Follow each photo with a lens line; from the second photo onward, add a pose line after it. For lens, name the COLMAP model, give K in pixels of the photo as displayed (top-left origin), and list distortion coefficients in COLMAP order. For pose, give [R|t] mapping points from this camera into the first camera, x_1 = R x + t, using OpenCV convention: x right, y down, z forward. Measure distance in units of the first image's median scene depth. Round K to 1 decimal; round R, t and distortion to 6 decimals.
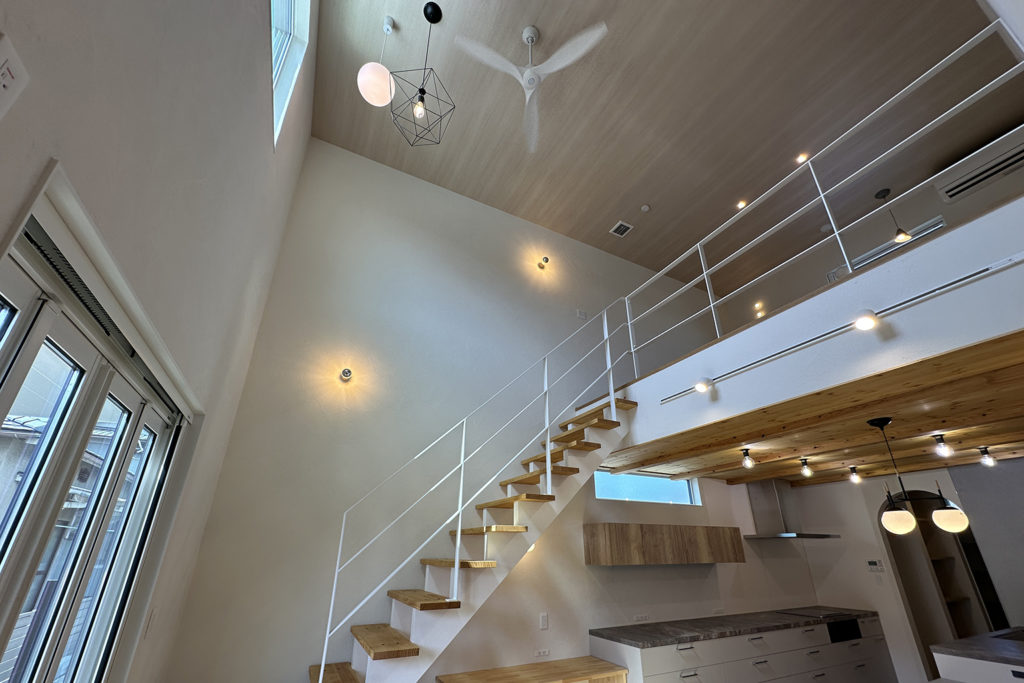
lens RADIAL K [[411.7, 0, 520.1], [0, 411.7, 381.9], [0, 0, 1]] dist [-0.002639, 0.000740]
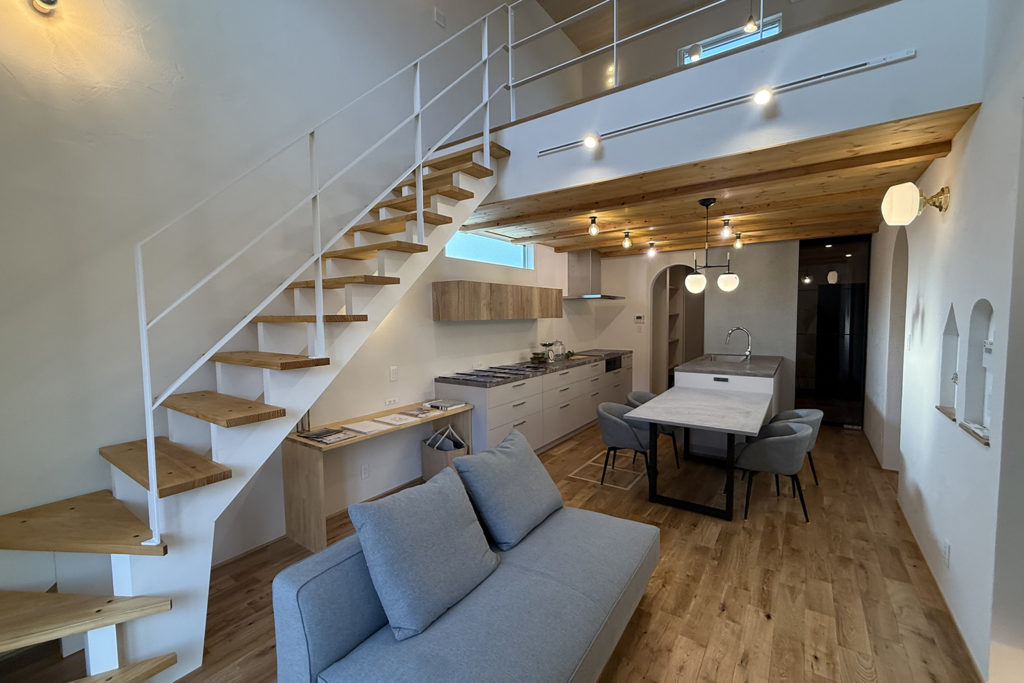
lens RADIAL K [[418.1, 0, 519.1], [0, 418.1, 338.1], [0, 0, 1]] dist [0.000941, 0.000641]
pose [[0.881084, -0.037238, 0.471491, -0.136438], [-0.167492, 0.907724, 0.384687, 0.064194], [-0.442309, -0.417913, 0.793544, 0.103374]]
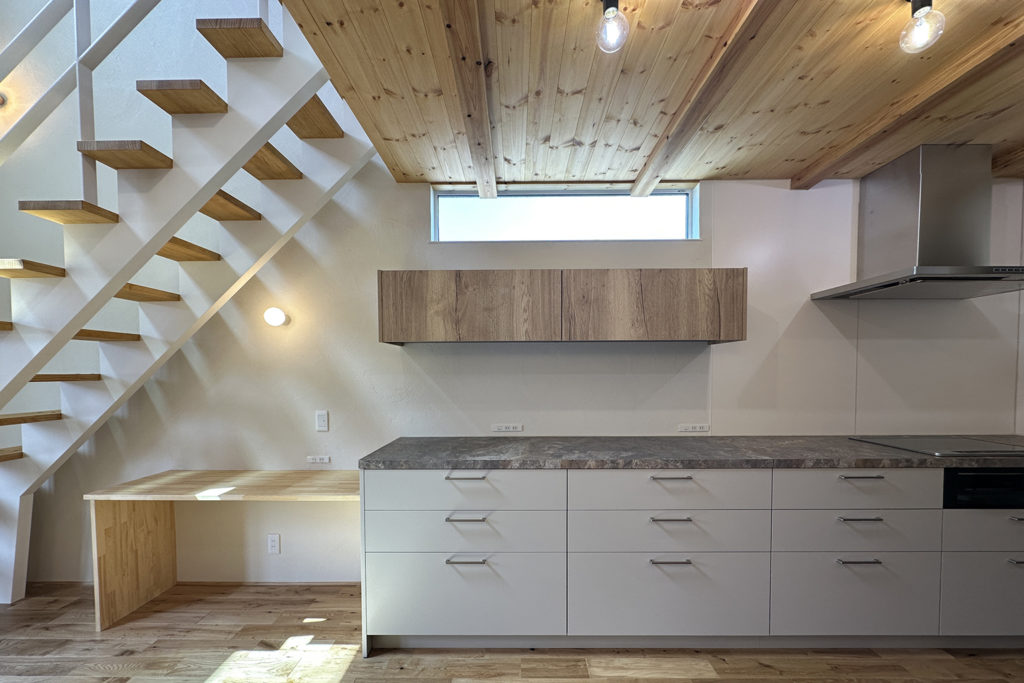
lens RADIAL K [[411.7, 0, 511.7], [0, 411.7, 386.1], [0, 0, 1]] dist [-0.002639, 0.000740]
pose [[0.879562, 0.012377, -0.475624, 0.621229], [0.184308, 0.912746, 0.364589, 0.310319], [0.438636, -0.408340, 0.800535, 0.565766]]
